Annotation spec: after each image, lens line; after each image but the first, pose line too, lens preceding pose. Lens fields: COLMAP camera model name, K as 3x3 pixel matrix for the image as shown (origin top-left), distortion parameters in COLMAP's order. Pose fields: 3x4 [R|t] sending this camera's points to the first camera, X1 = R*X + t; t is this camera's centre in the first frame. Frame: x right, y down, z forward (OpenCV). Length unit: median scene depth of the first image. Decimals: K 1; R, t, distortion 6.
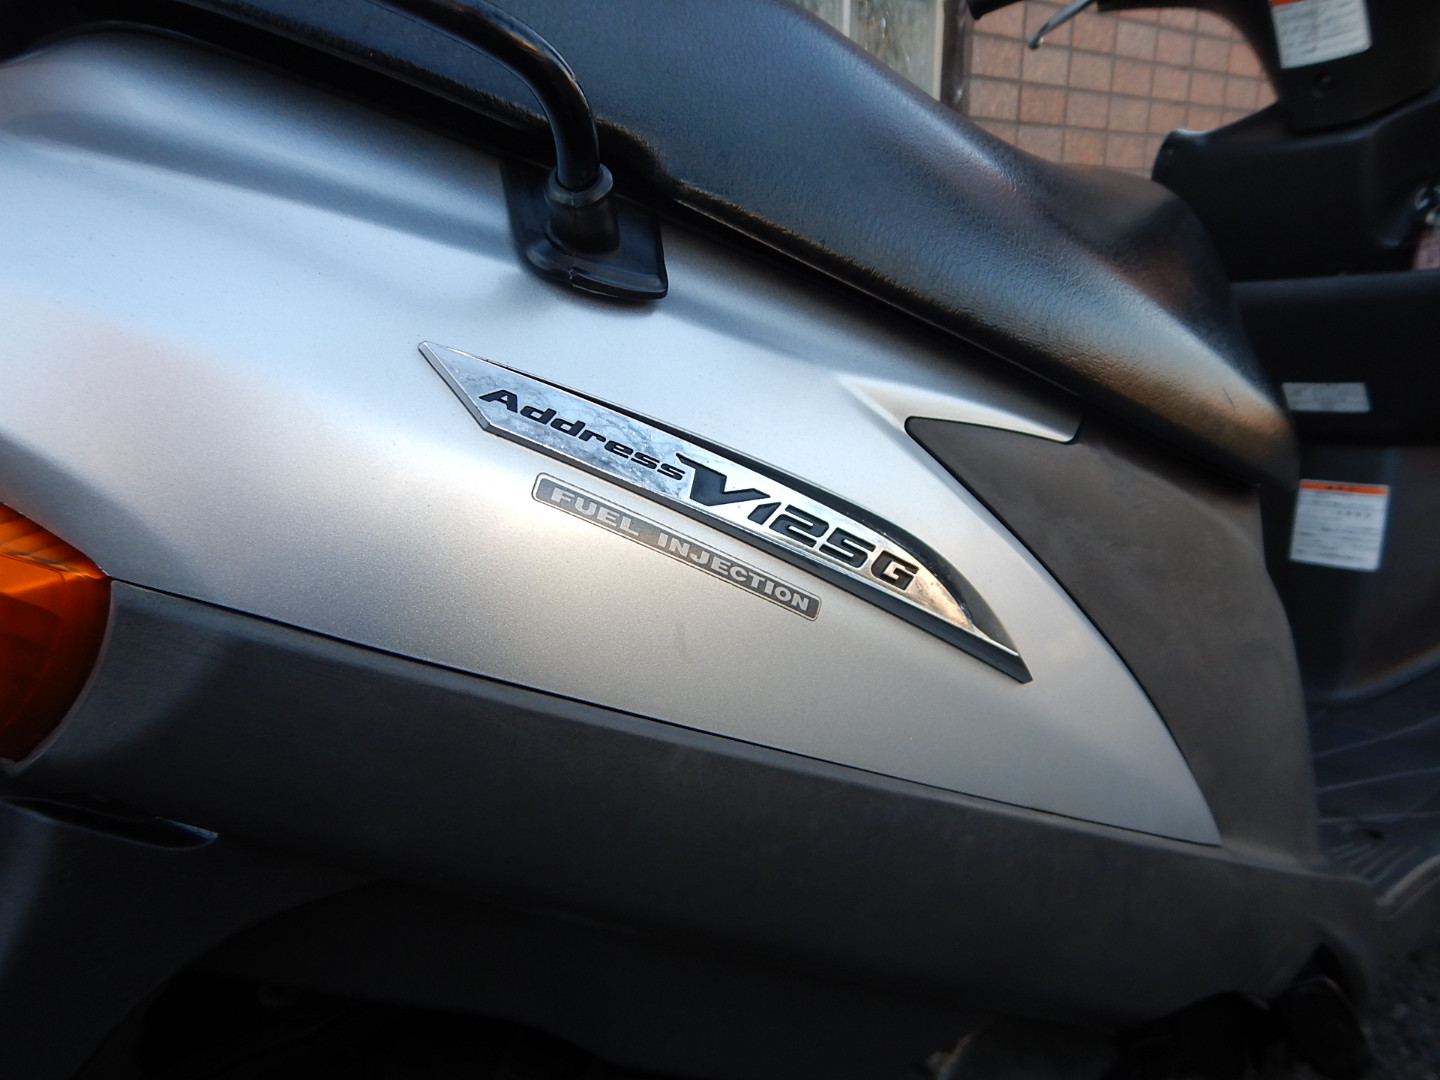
lens RADIAL K [[1020.7, 0, 720.0], [0, 1020.7, 540.0], [0, 0, 1]] dist [0.006606, -0.012136]
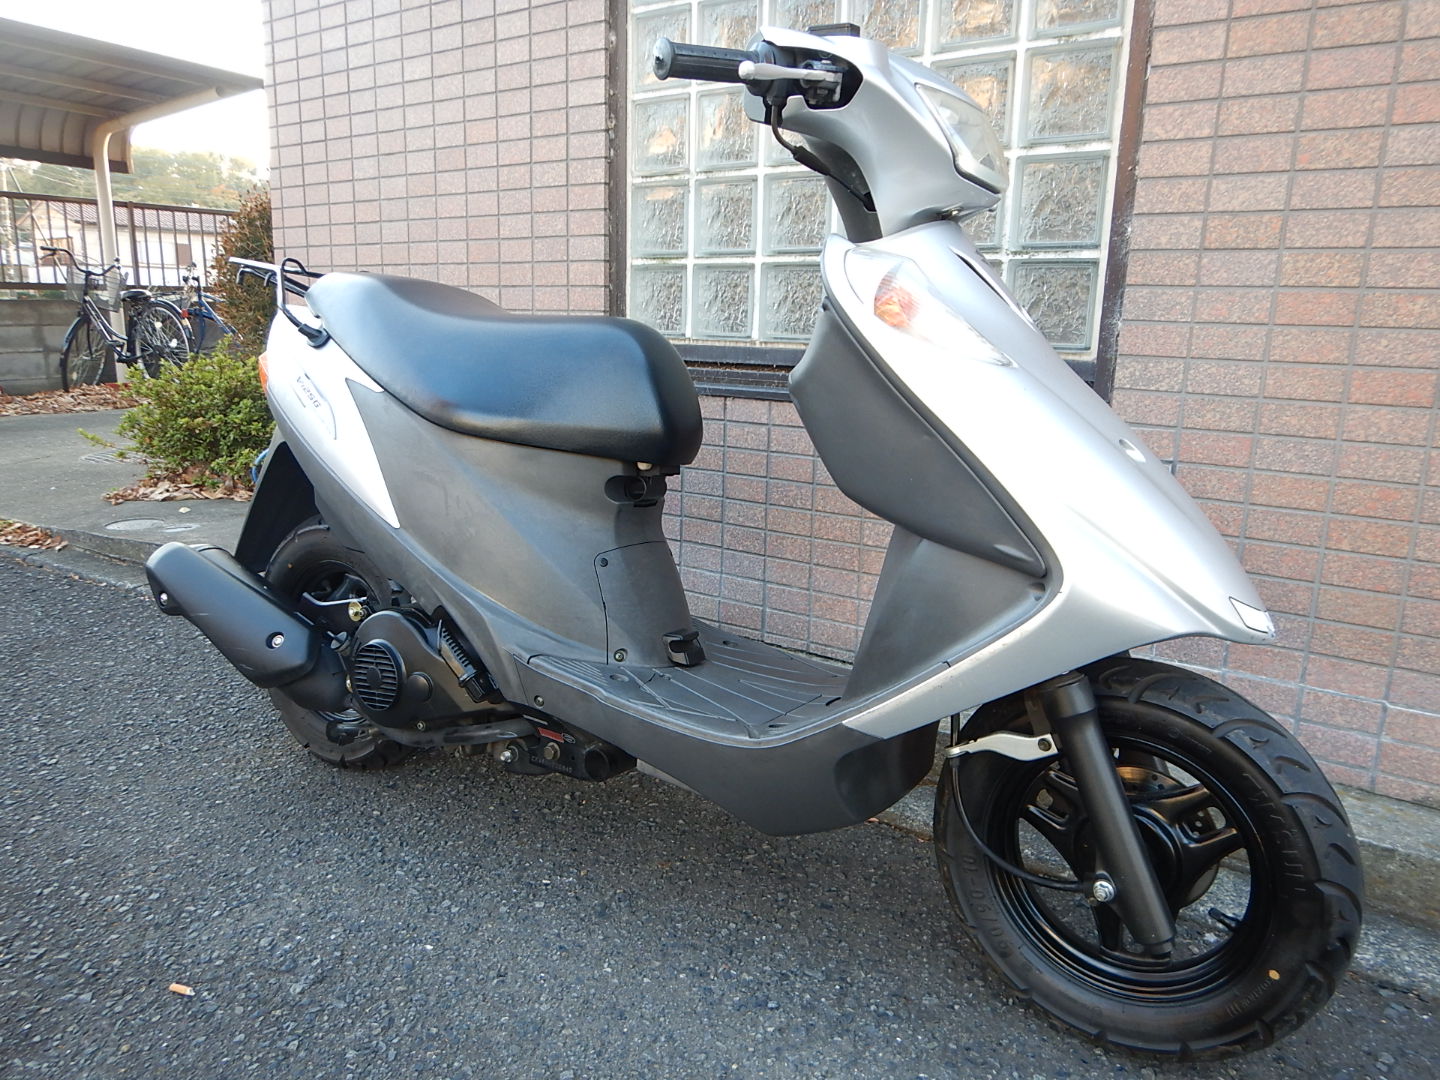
lens RADIAL K [[1018.8, 0, 720.0], [0, 1018.8, 540.0], [0, 0, 1]] dist [0.001299, 0.001432]
pose [[0.334371, 0.218827, -0.916685, 5.452621], [-0.289225, 0.949560, 0.121176, -0.501624], [0.896964, 0.224610, 0.380796, 1.024681]]
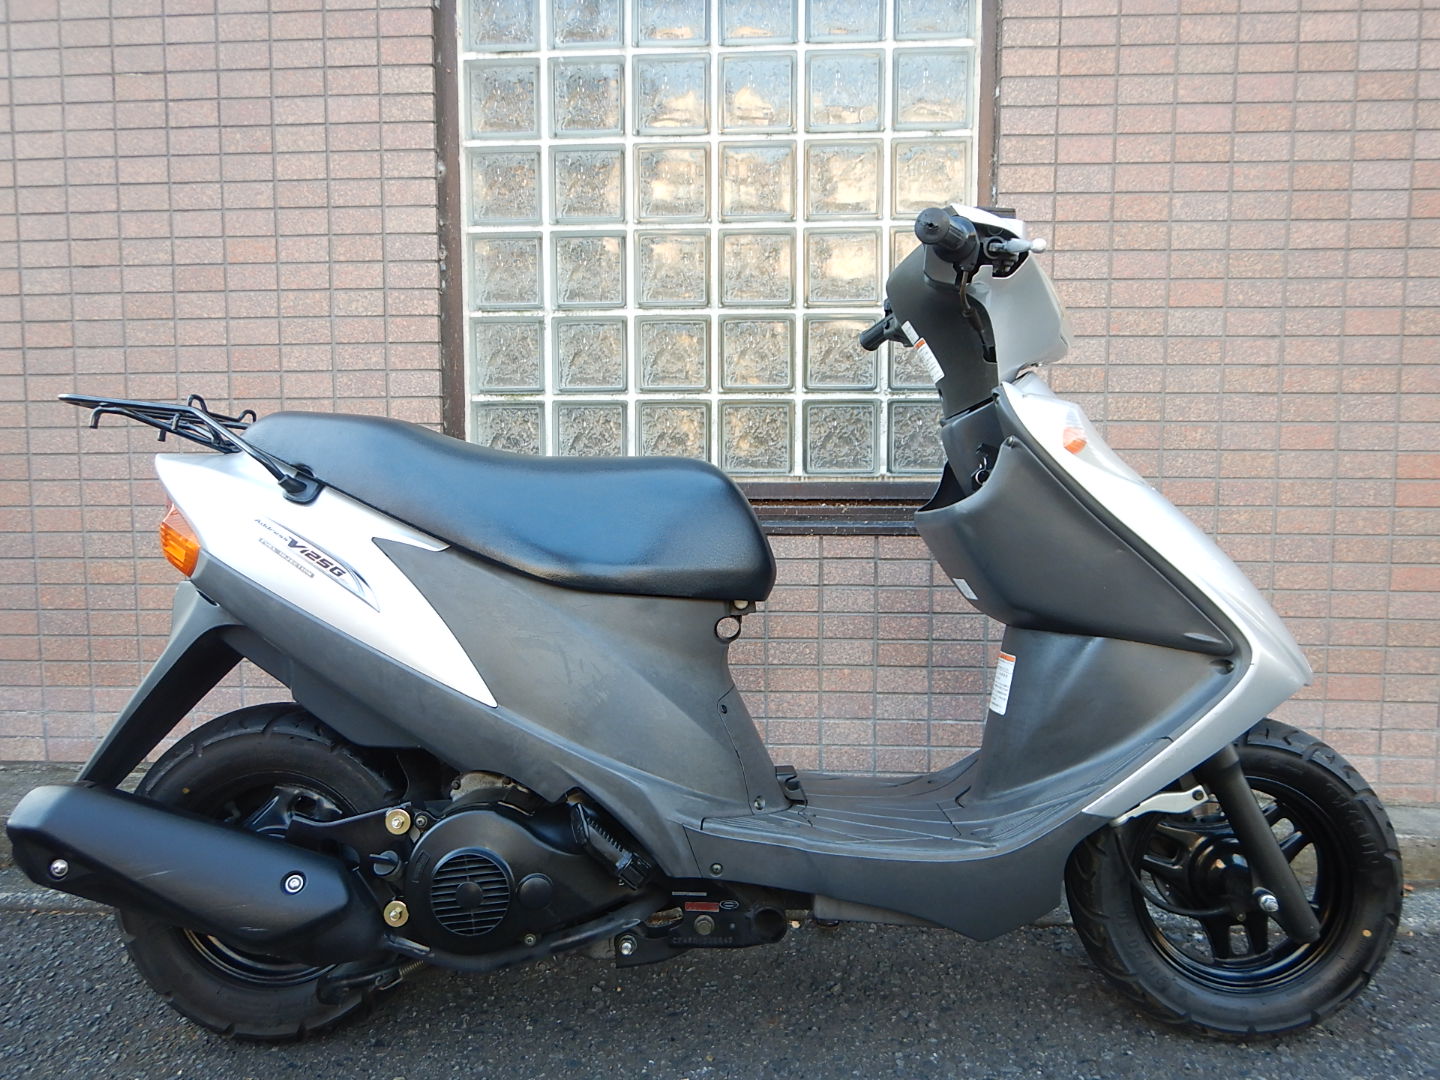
lens RADIAL K [[1020.7, 0, 720.0], [0, 1020.7, 540.0], [0, 0, 1]] dist [0.006606, -0.012136]
pose [[0.775435, 0.064302, -0.628145, 3.819435], [-0.183664, 0.974758, -0.126946, 0.141103], [0.604126, 0.213806, 0.767671, -1.180044]]
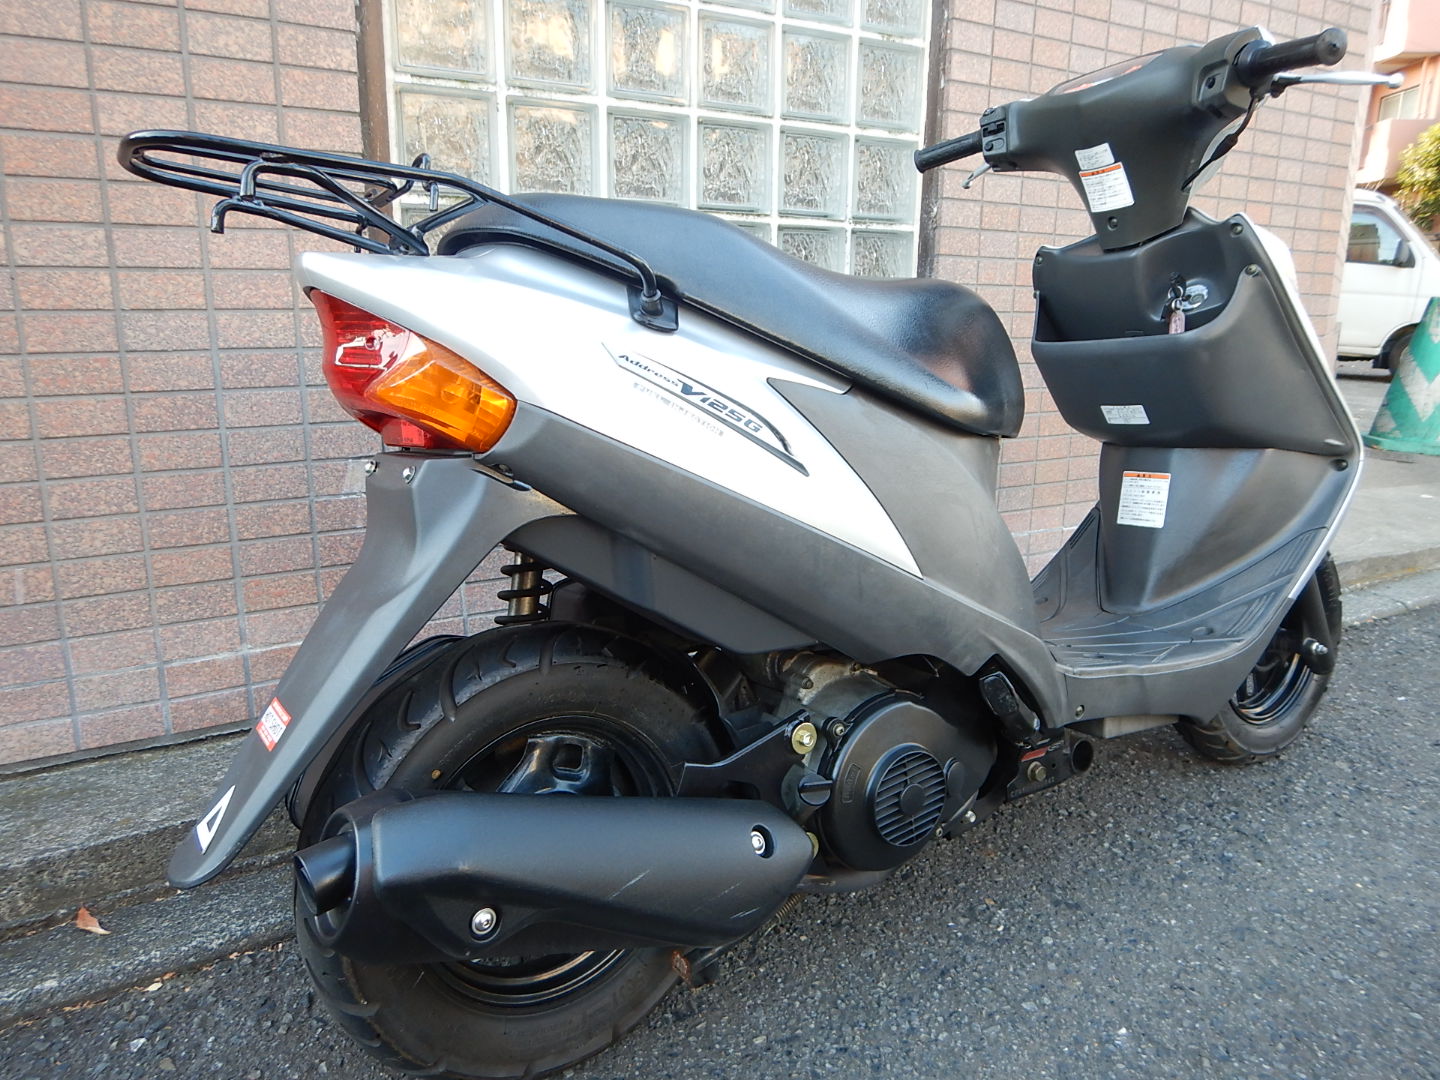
lens RADIAL K [[1020.7, 0, 720.0], [0, 1020.7, 540.0], [0, 0, 1]] dist [0.006606, -0.012136]
pose [[0.995634, 0.039771, -0.084446, 0.334655], [-0.044587, 0.997438, -0.055933, 0.519081], [0.082005, 0.059454, 0.994857, -1.869432]]
